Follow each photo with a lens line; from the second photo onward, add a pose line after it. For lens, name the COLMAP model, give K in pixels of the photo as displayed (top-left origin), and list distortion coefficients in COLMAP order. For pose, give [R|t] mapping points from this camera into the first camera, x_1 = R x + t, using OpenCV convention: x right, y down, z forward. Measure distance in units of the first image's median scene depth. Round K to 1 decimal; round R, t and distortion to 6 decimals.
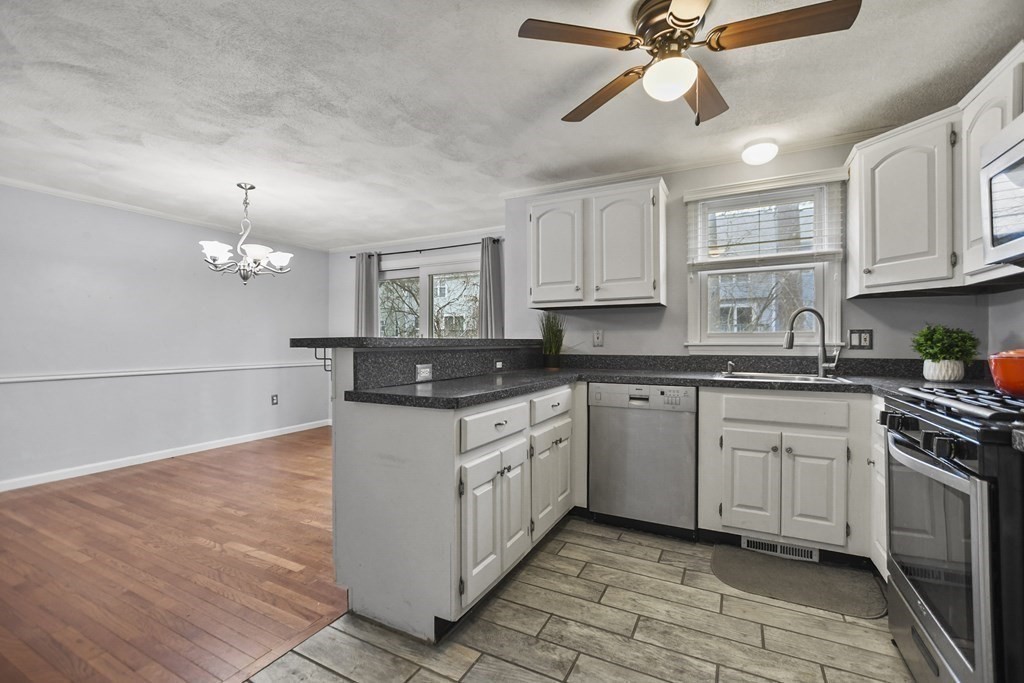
lens RADIAL K [[452.3, 0, 508.1], [0, 452.3, 340.5], [0, 0, 1]] dist [-0.005678, 0.000273]
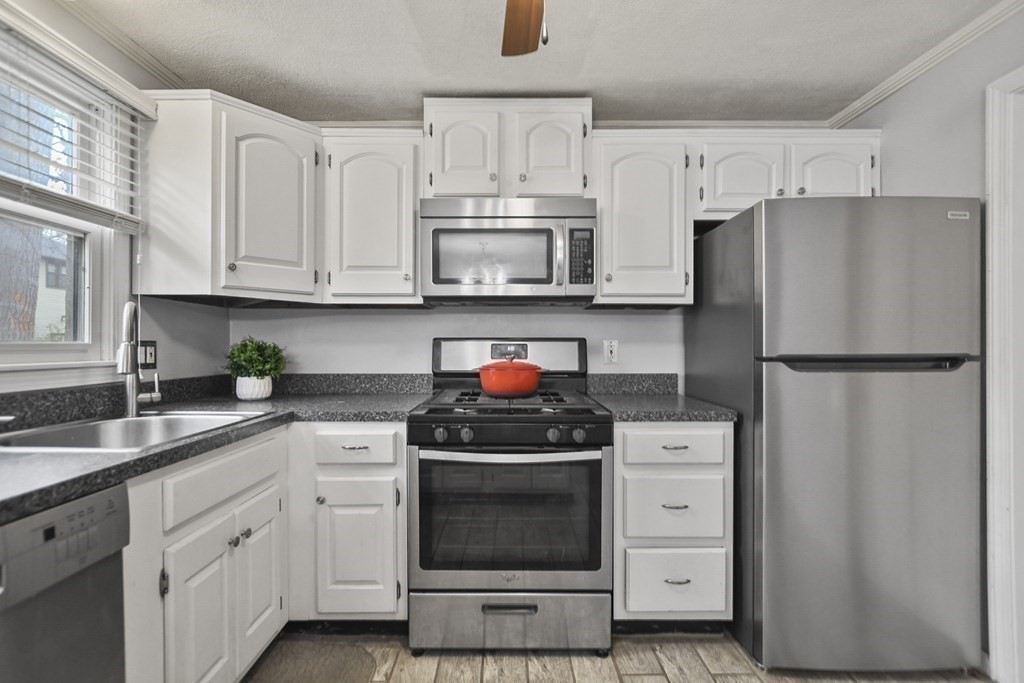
lens RADIAL K [[446.5, 0, 507.8], [0, 446.5, 346.8], [0, 0, 1]] dist [-0.010167, 0.000085]
pose [[-0.460036, -0.001586, 0.887899, -0.083958], [-0.004873, 0.999988, -0.000739, -0.017280], [-0.887887, -0.004667, -0.460038, 0.833170]]
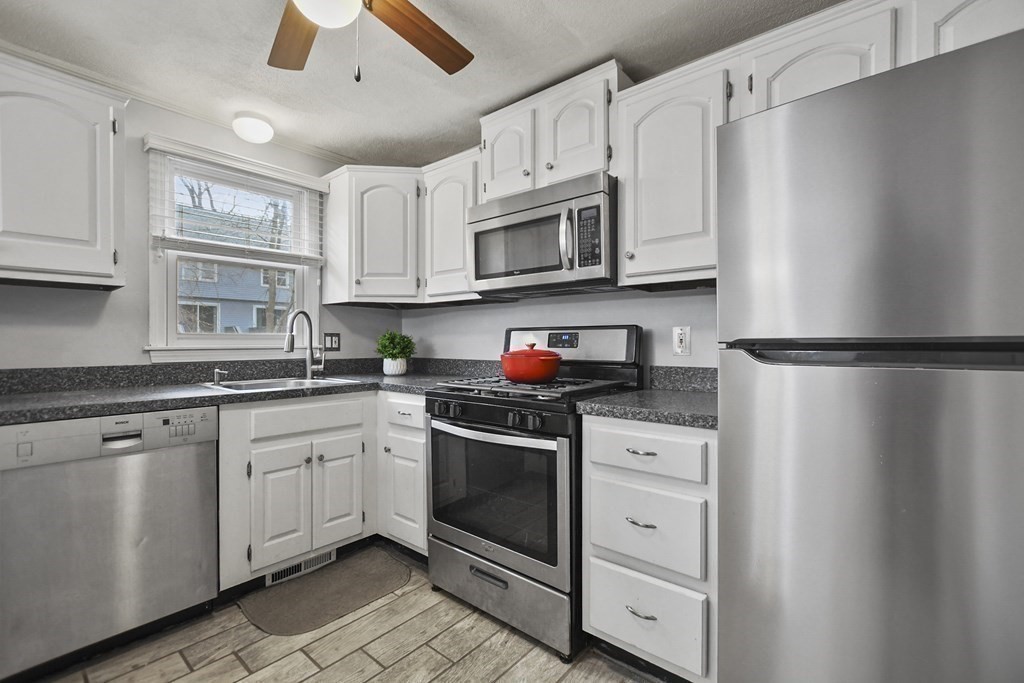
lens RADIAL K [[446.3, 0, 506.3], [0, 446.3, 343.1], [0, 0, 1]] dist [-0.010167, 0.000215]
pose [[0.223184, -0.001911, 0.974774, -0.184689], [-0.004345, 0.999986, 0.002955, -0.005326], [-0.974767, -0.004895, 0.223173, 0.349144]]
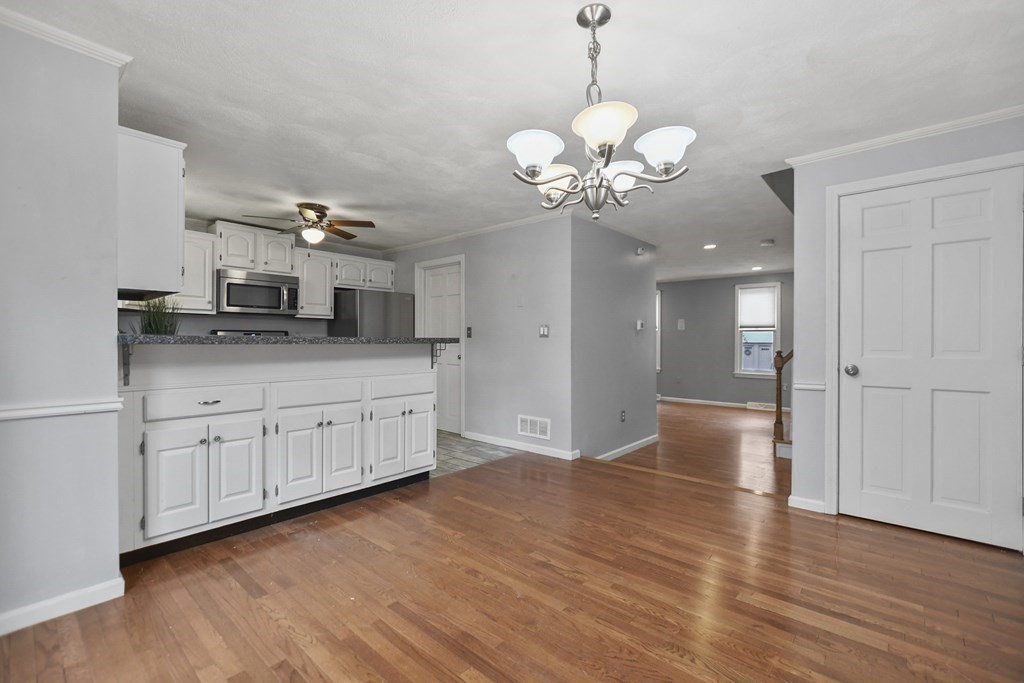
lens RADIAL K [[445.8, 0, 505.2], [0, 445.8, 341.1], [0, 0, 1]] dist [-0.012068, -0.000142]
pose [[-0.970150, -0.004364, 0.242468, -0.815753], [-0.005007, 0.999985, -0.002036, 0.008128], [-0.242455, -0.003190, -0.970157, 2.001238]]
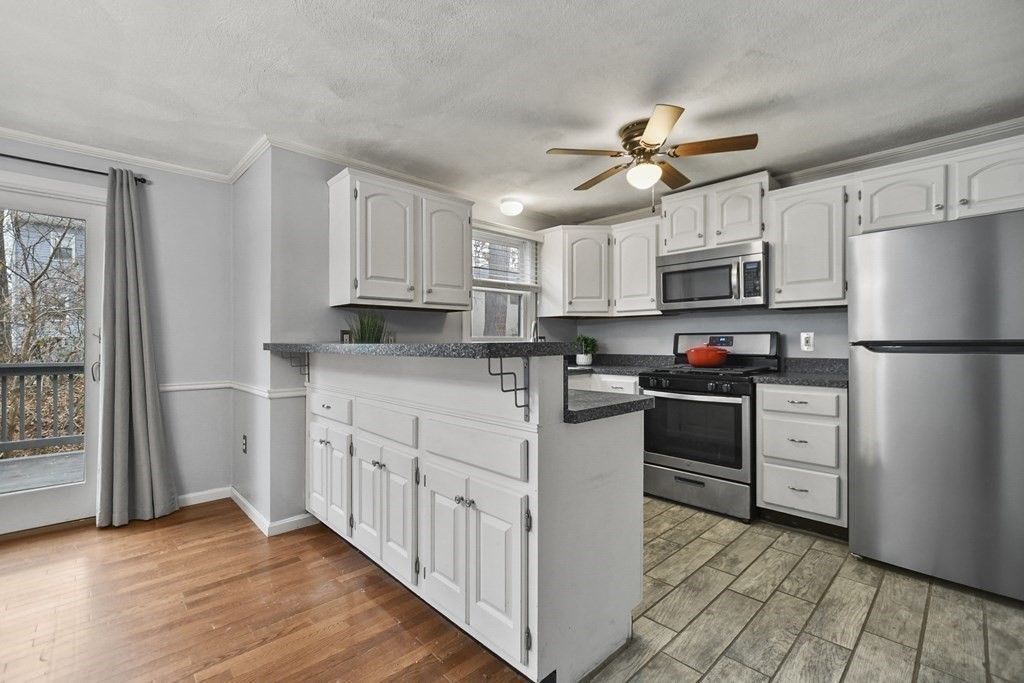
lens RADIAL K [[446.3, 0, 506.3], [0, 446.3, 343.1], [0, 0, 1]] dist [-0.010167, 0.000215]
pose [[0.328562, -0.001213, 0.944481, -0.784360], [-0.003555, 0.999991, 0.002521, -0.004587], [-0.944476, -0.004186, 0.328555, 0.603460]]
